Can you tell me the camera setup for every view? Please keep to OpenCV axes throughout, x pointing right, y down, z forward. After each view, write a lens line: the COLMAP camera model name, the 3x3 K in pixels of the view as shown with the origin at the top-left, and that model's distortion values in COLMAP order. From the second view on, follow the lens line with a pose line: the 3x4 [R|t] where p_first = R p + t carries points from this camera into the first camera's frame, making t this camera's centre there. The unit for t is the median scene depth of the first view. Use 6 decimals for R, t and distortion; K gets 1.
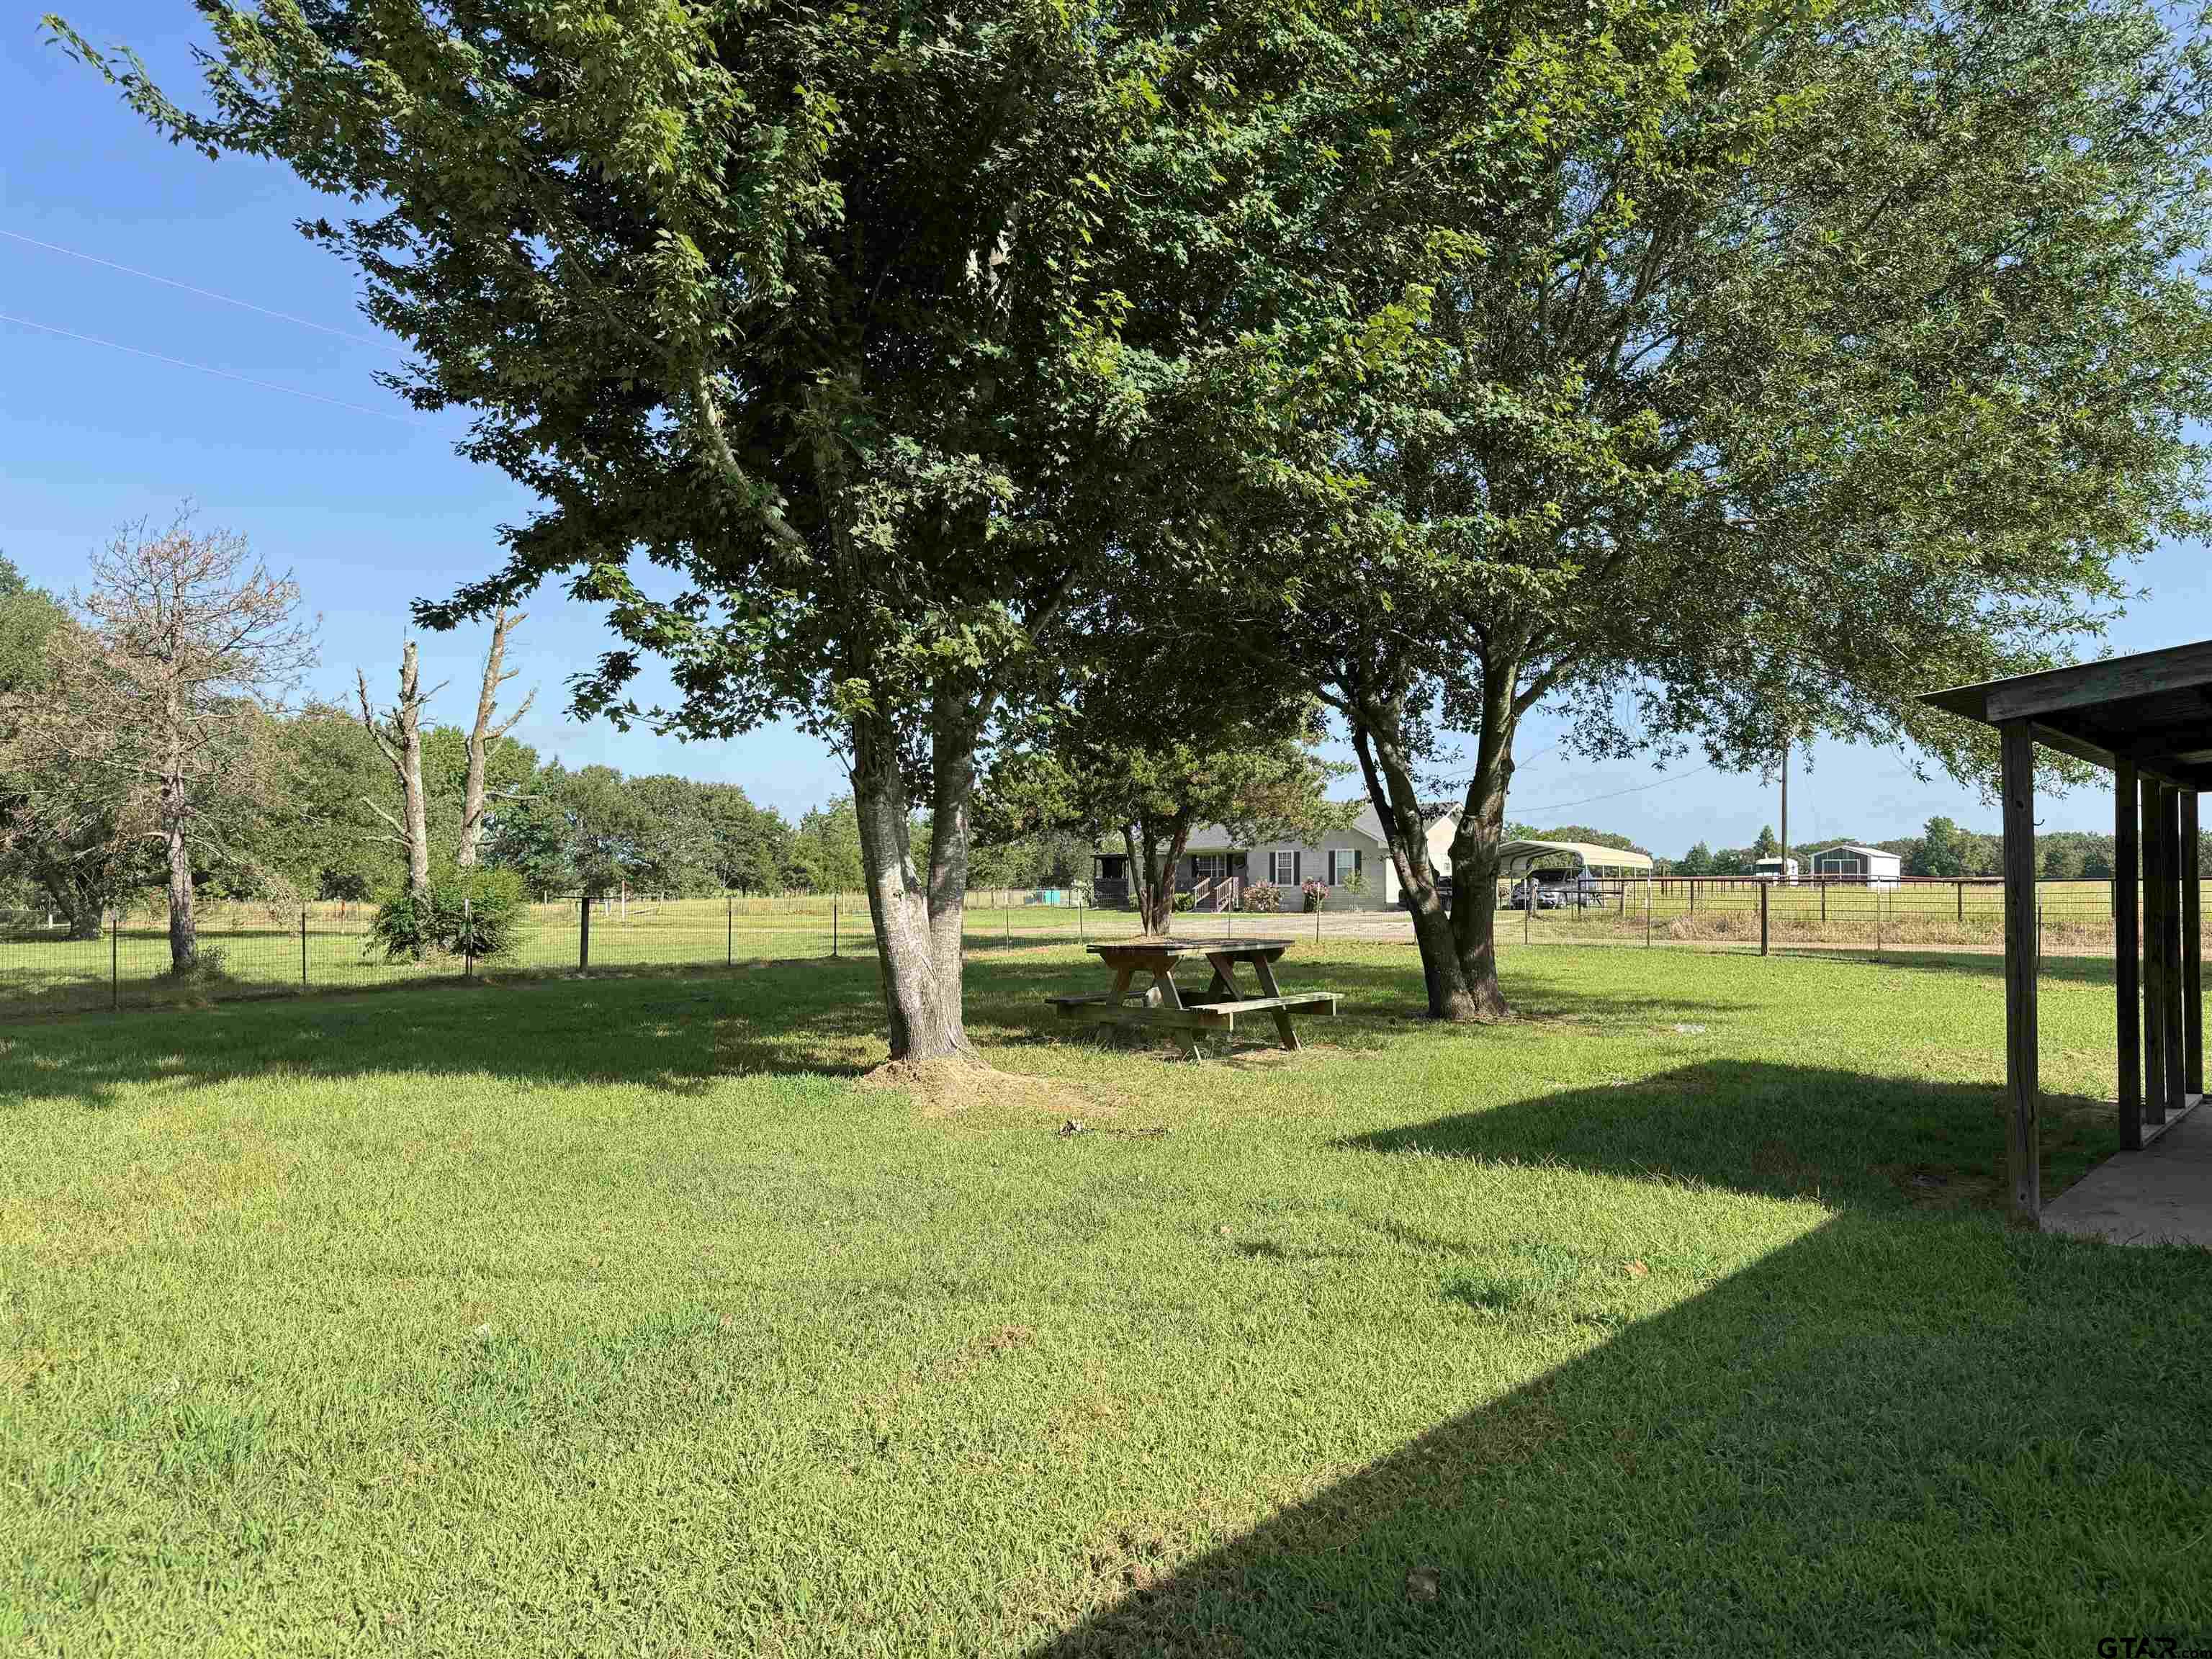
lens RADIAL K [[1590.4, 0, 1106.0], [0, 1590.4, 829.5], [0, 0, 1]] dist [0.149971, -0.158301]
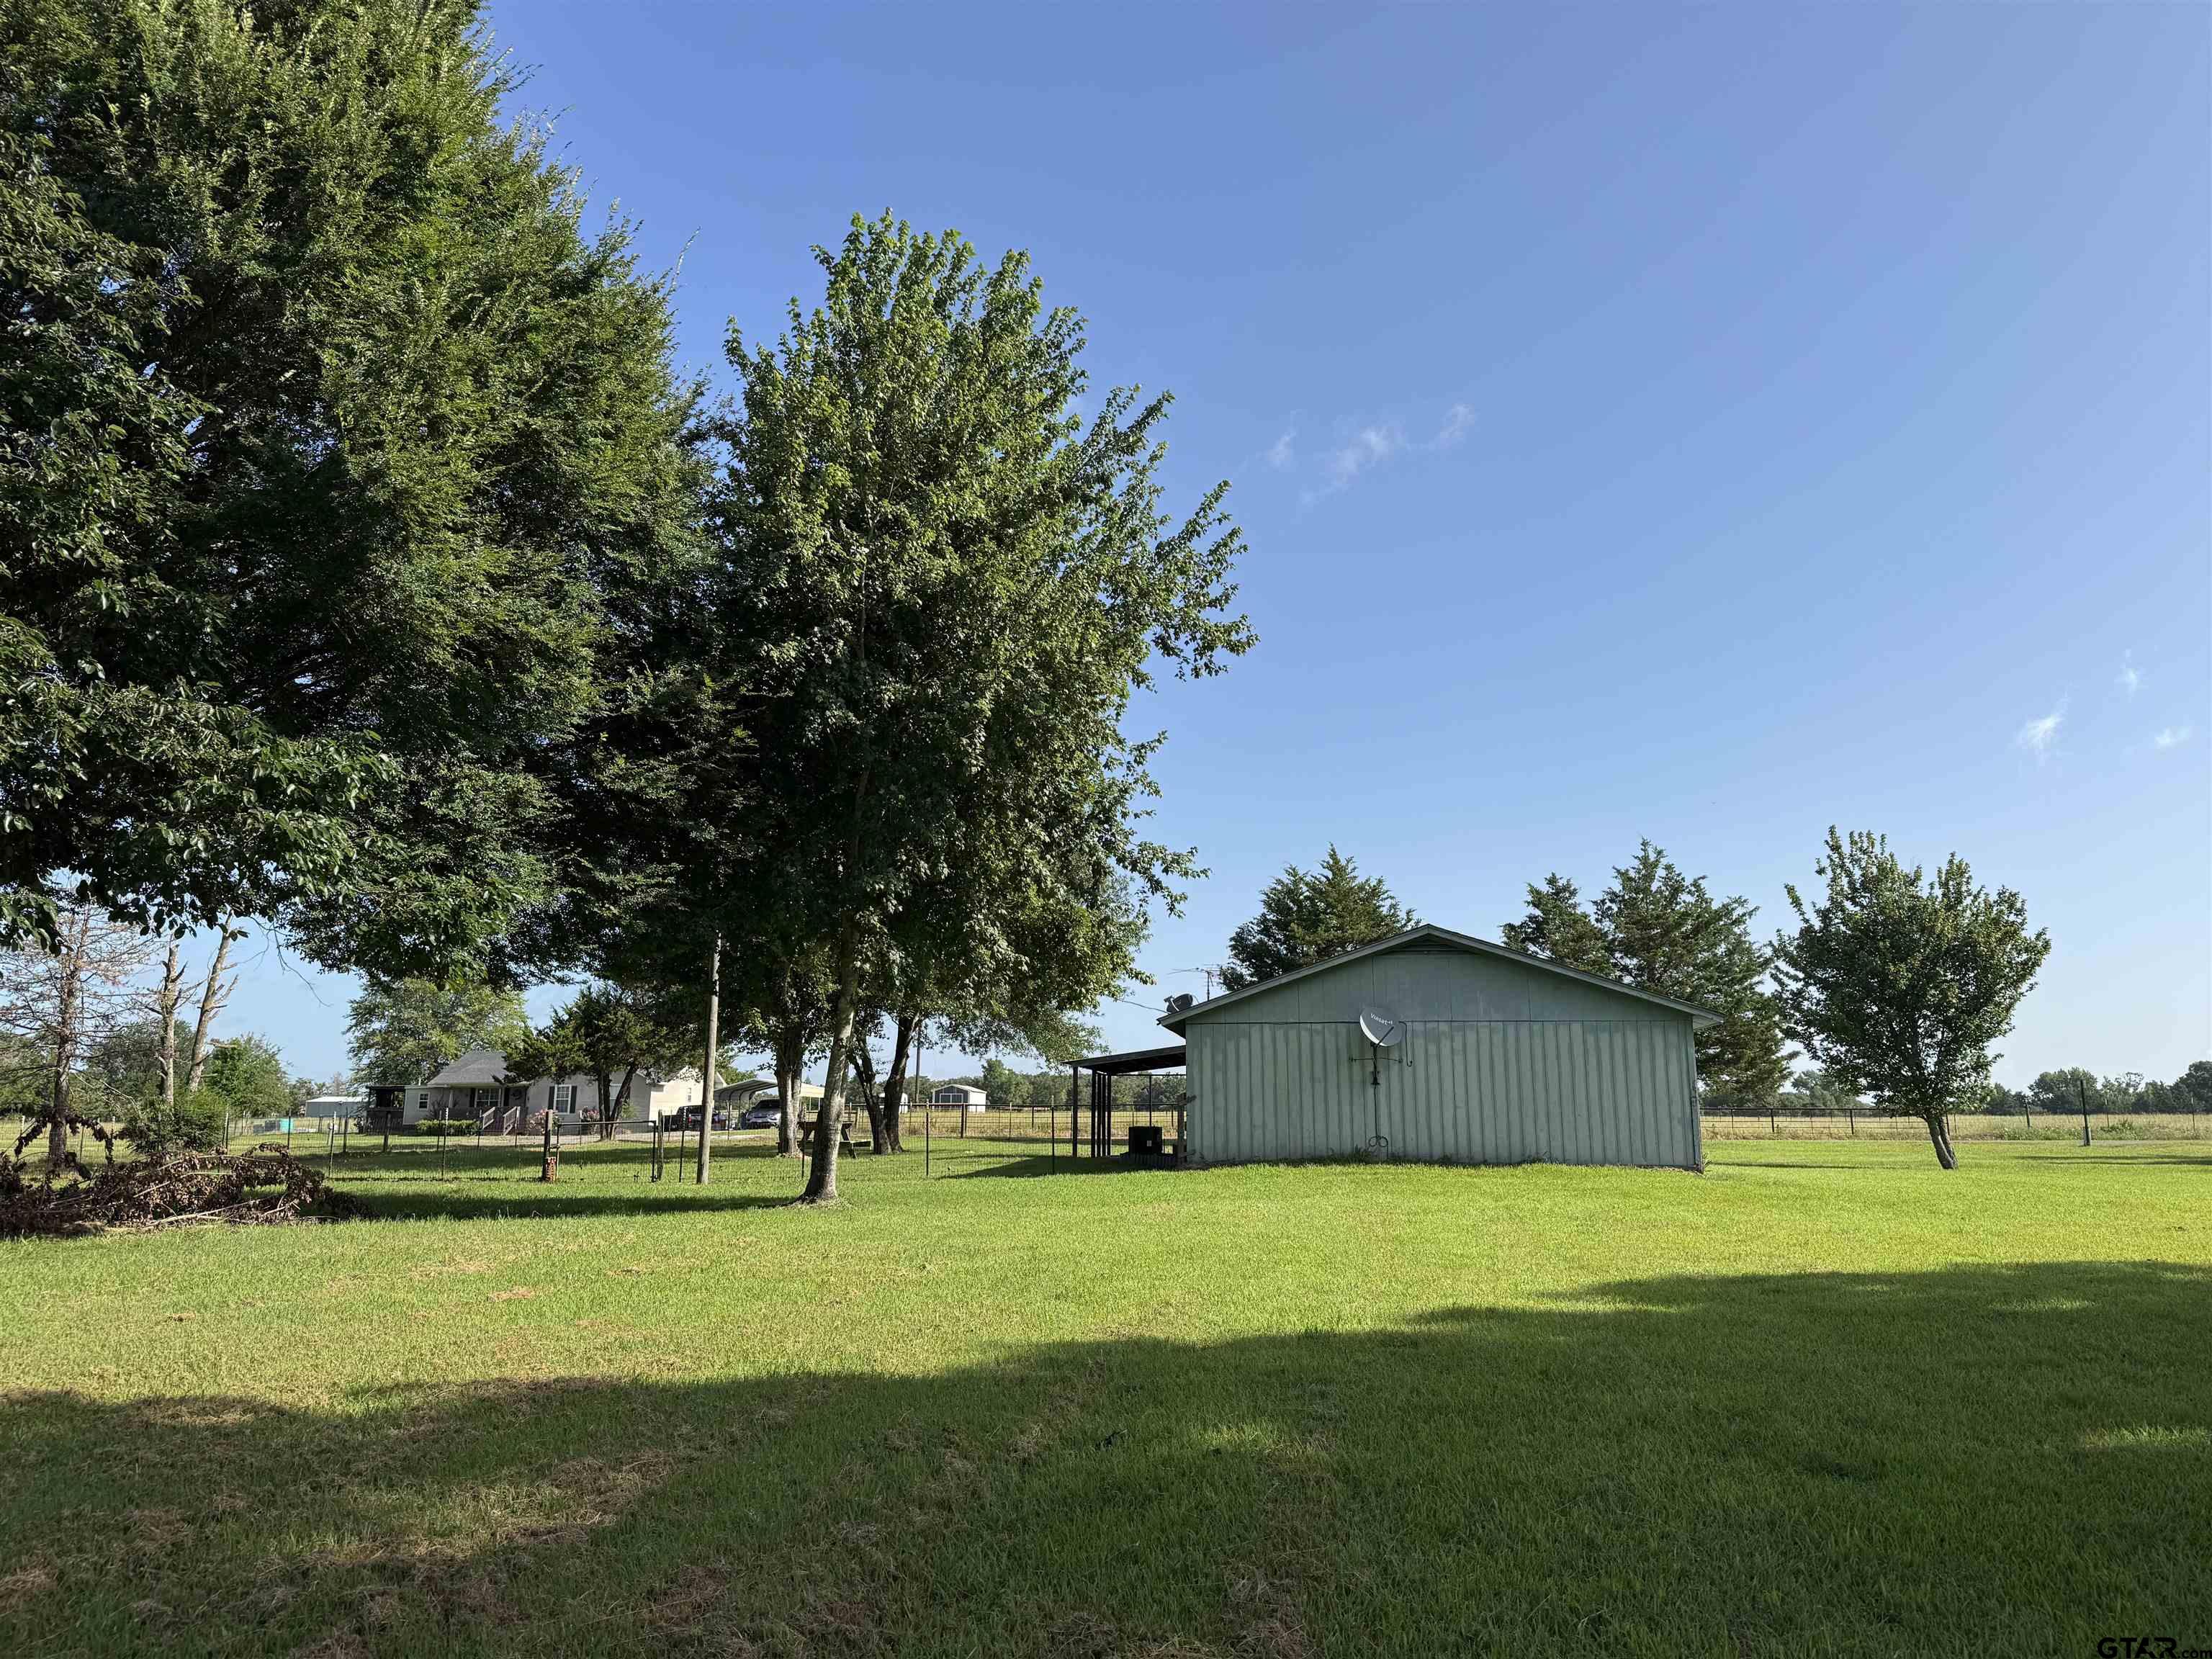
lens RADIAL K [[1590.4, 0, 1106.0], [0, 1590.4, 829.5], [0, 0, 1]] dist [0.149971, -0.158301]
pose [[0.837349, 0.101333, 0.537194, -0.259634], [-0.023487, 0.988431, -0.149841, -0.006029], [-0.546163, 0.112852, 0.830042, -0.389241]]
